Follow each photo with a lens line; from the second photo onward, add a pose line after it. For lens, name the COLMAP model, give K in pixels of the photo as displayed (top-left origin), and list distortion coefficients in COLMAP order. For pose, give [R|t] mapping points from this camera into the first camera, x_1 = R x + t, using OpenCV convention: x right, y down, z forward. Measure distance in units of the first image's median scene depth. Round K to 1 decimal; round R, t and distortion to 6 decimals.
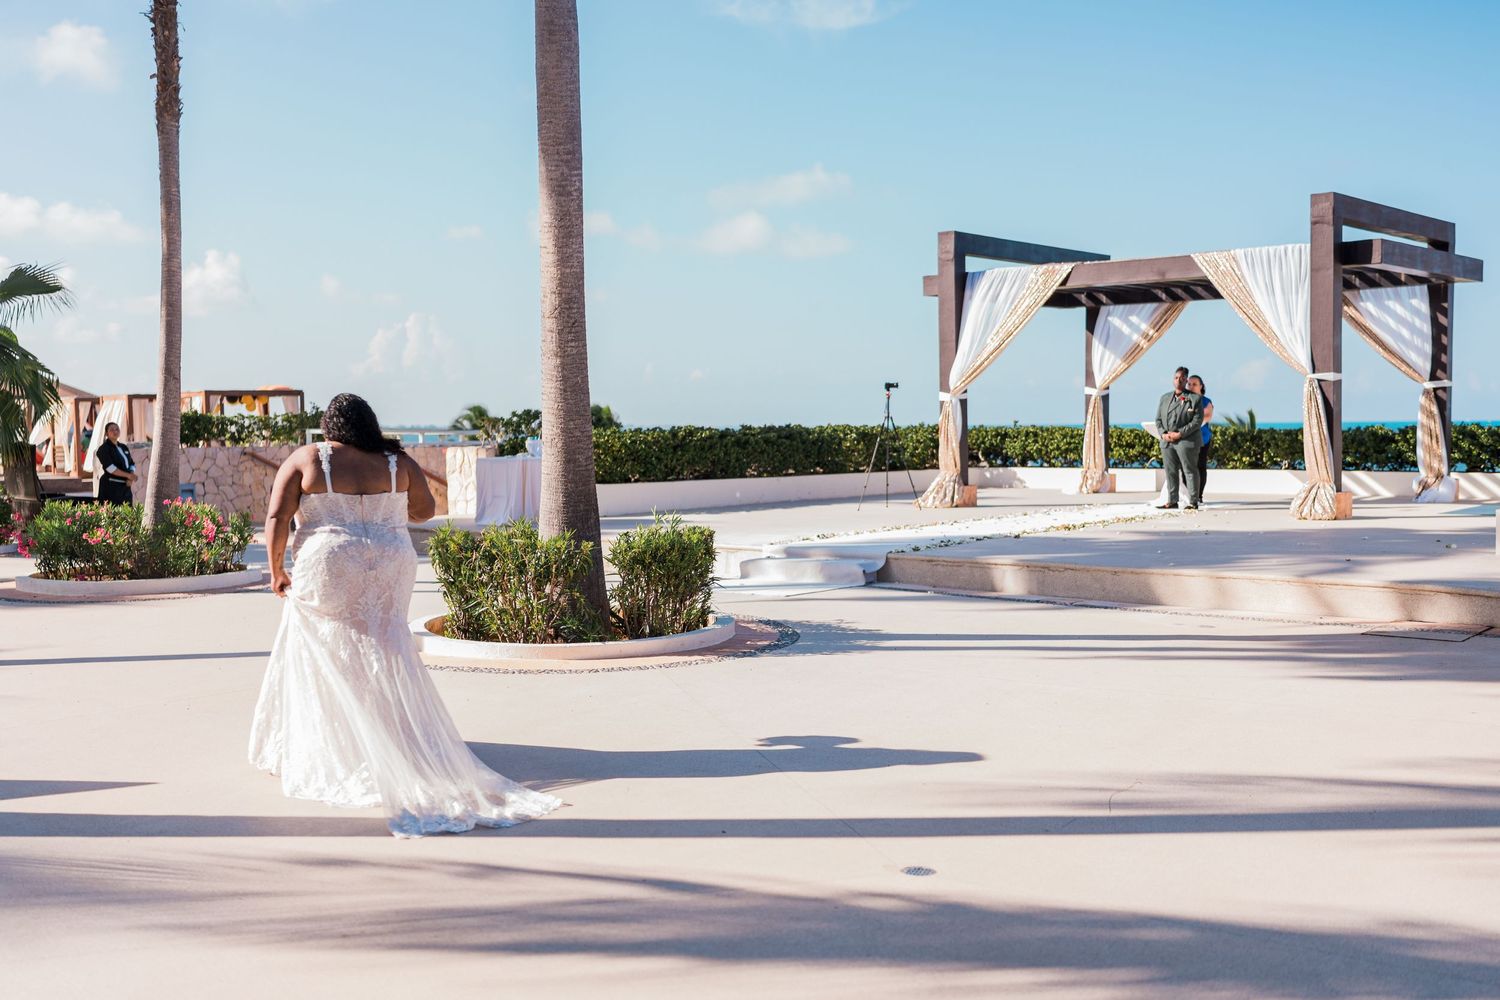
lens RADIAL K [[1487.5, 0, 736.0], [0, 1487.5, 503.1], [0, 0, 1]] dist [-0.007835, 0.004666]
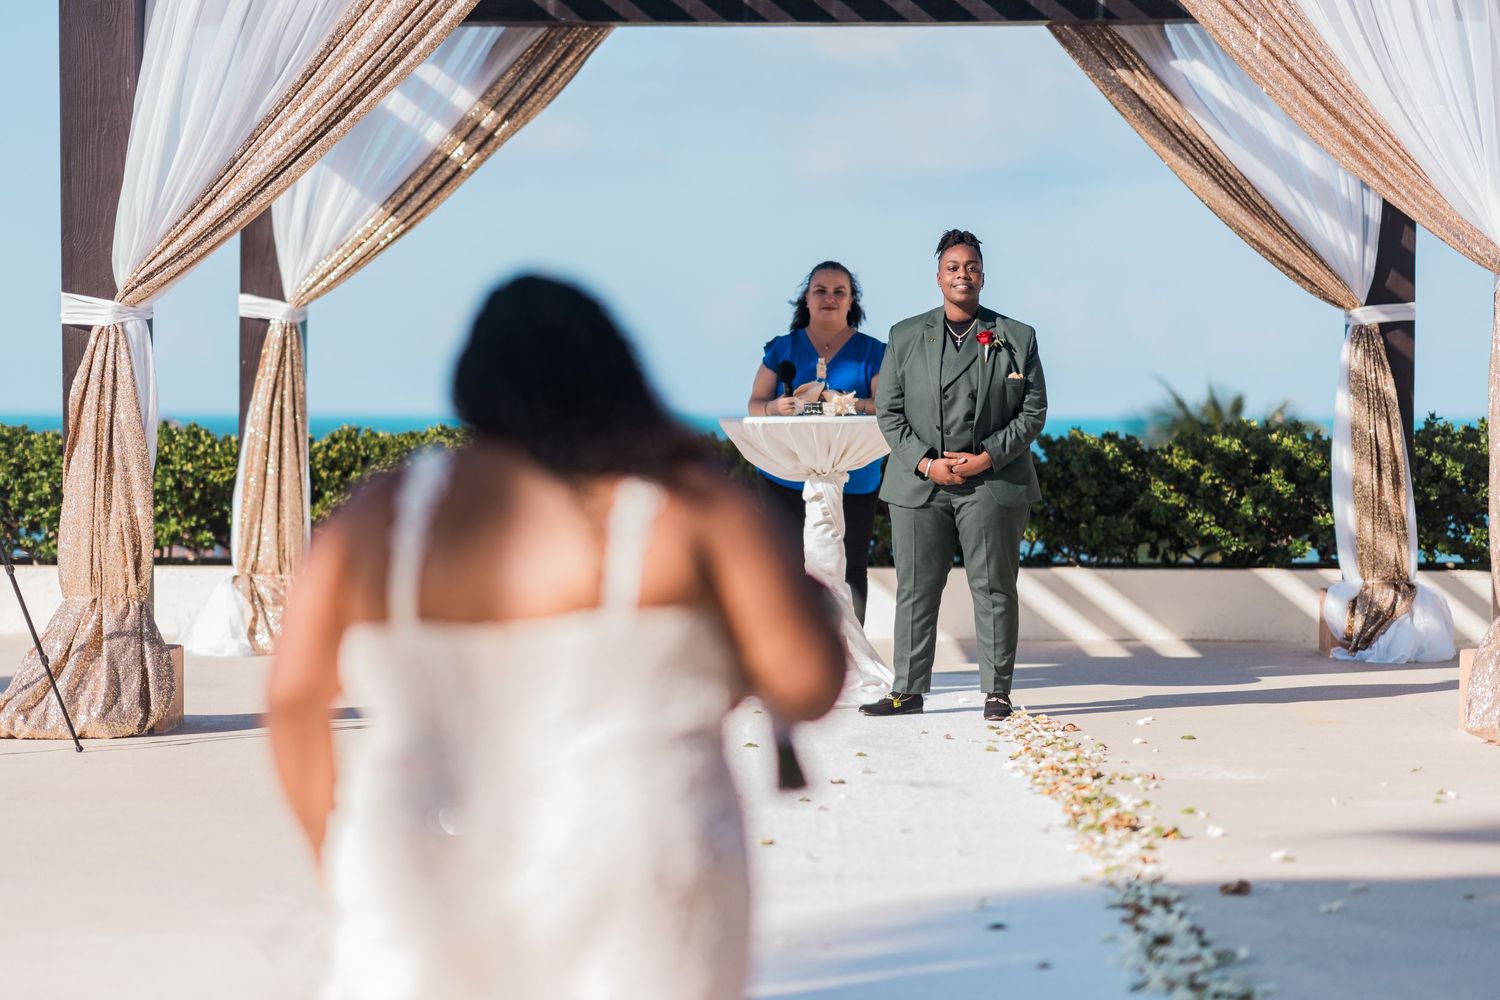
lens RADIAL K [[3816.4, 0, 666.9], [0, 3816.4, 571.5], [0, 0, 1]] dist [-0.005215, 0.520050]
pose [[0.776810, -0.015259, 0.629550, -0.209536], [0.022933, 0.999729, -0.004067, -0.021352], [-0.629317, 0.017597, 0.776949, 0.430157]]
